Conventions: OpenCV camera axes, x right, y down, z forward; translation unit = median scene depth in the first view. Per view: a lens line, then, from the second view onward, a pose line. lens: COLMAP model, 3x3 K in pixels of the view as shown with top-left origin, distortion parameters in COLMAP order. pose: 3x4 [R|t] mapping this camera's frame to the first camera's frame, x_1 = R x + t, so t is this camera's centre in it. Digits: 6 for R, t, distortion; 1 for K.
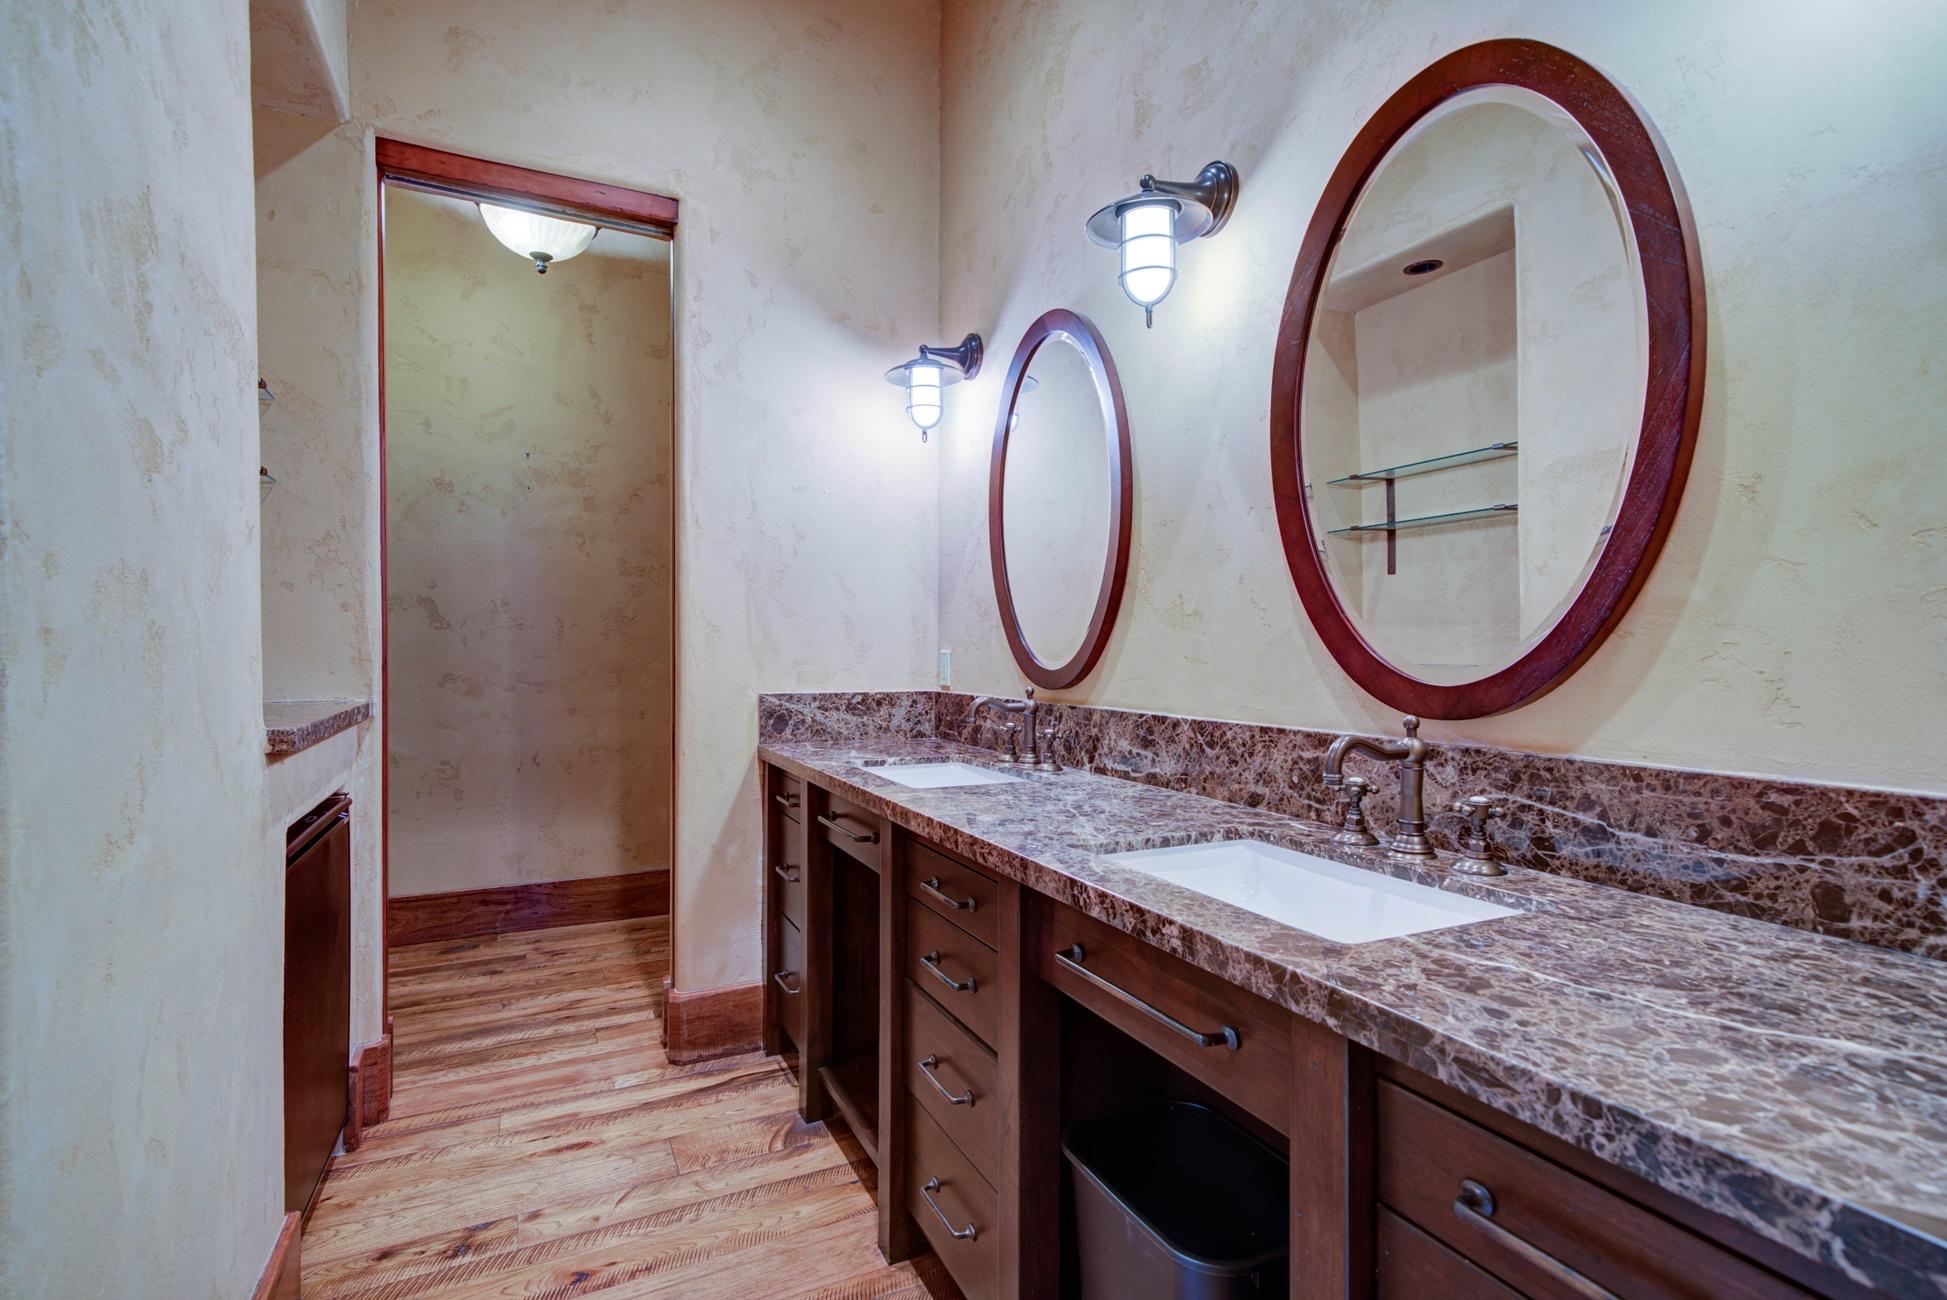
lens RADIAL K [[968.0, 0, 968.5], [0, 968.0, 655.5], [0, 0, 1]] dist [0.013702, 0.002928]
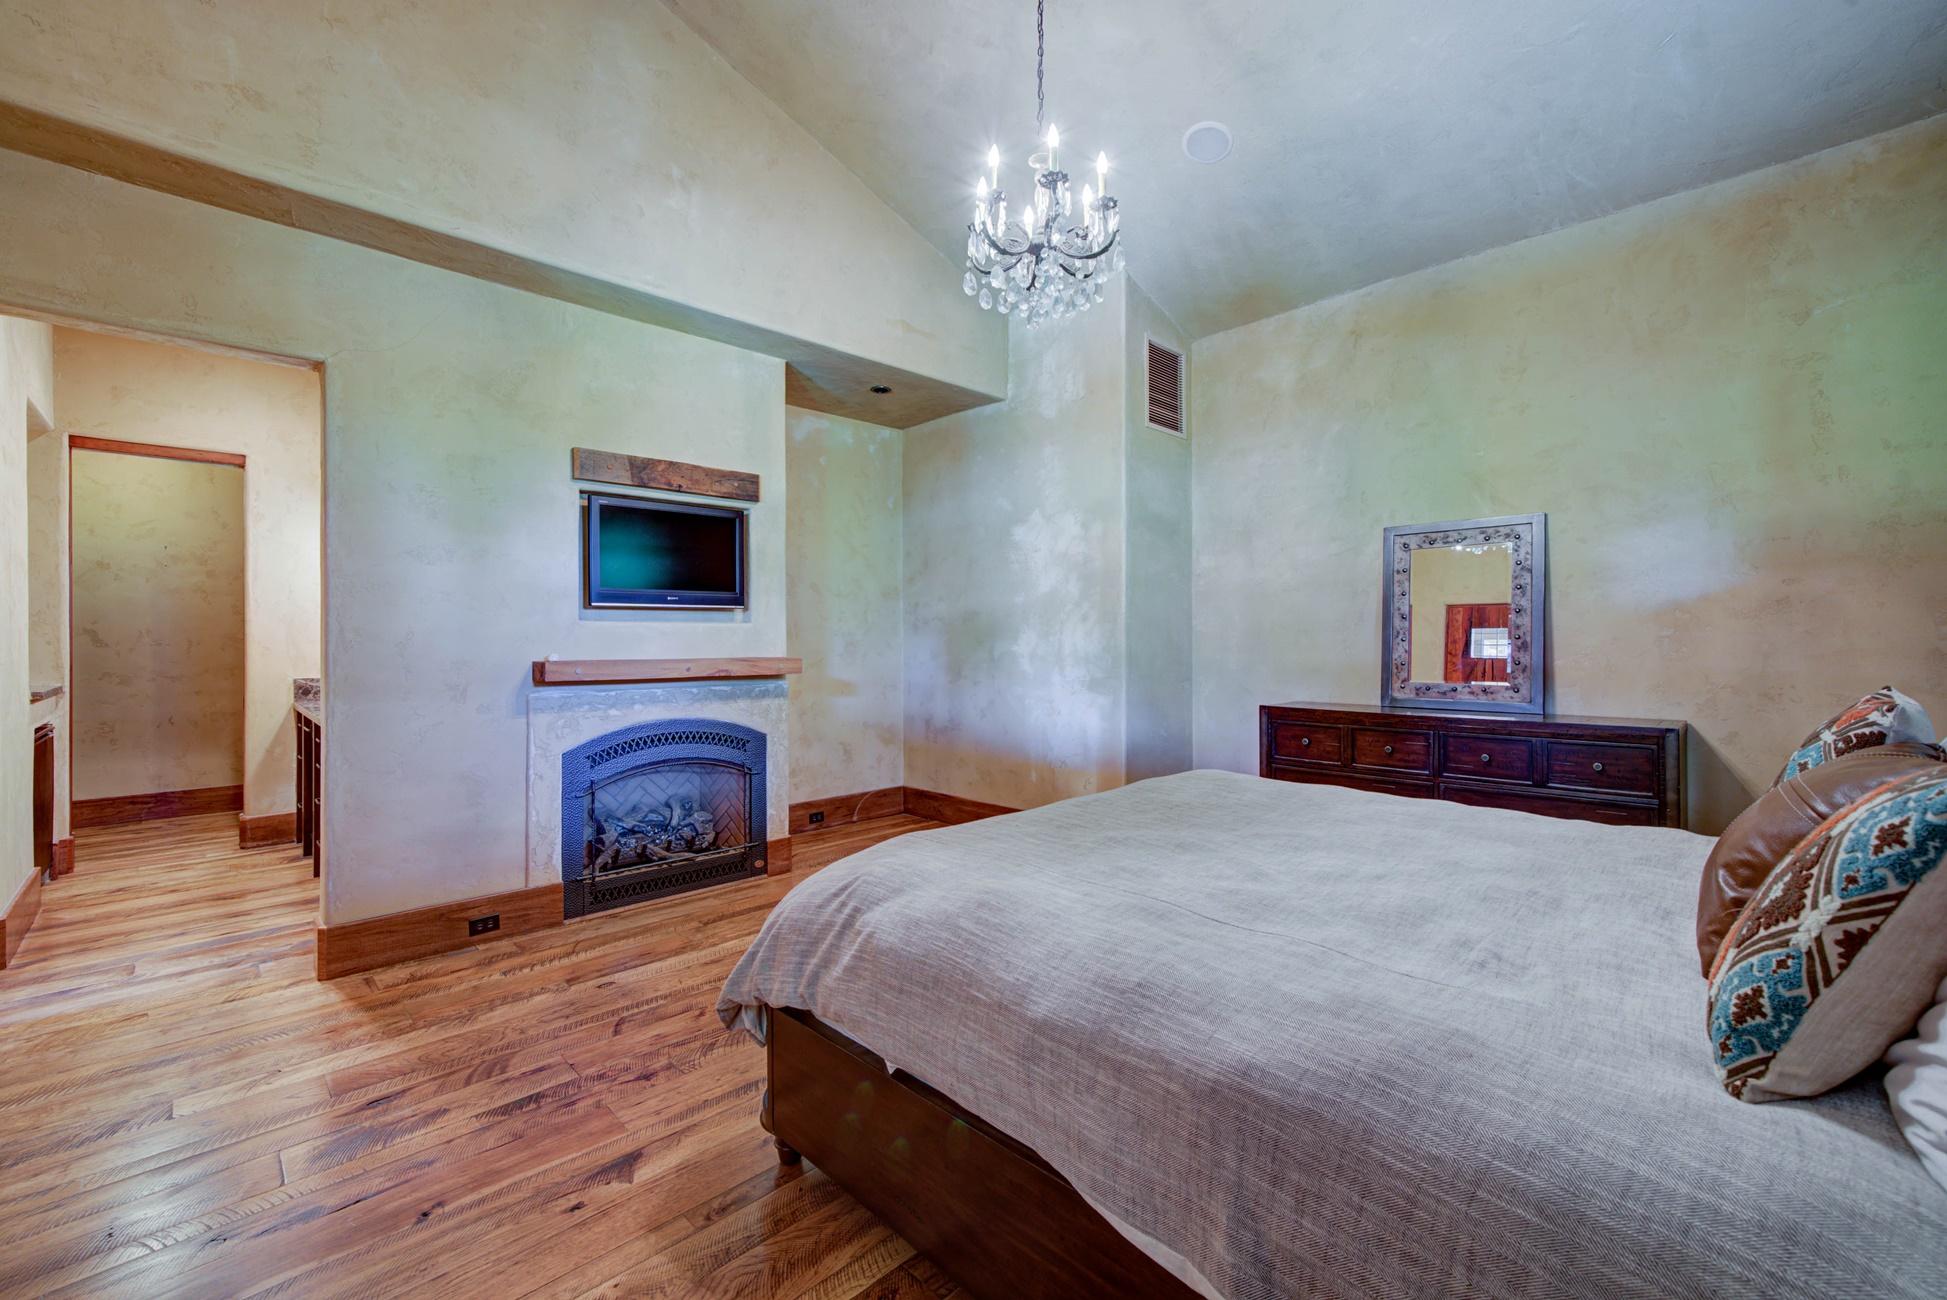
lens RADIAL K [[791.6, 0, 984.1], [0, 791.6, 634.3], [0, 0, 1]] dist [-0.003622, 0.000216]
pose [[0.938282, -0.005921, 0.345820, 0.634772], [0.011124, 0.999853, -0.013063, -0.019610], [-0.345691, 0.016104, 0.938210, -1.218983]]
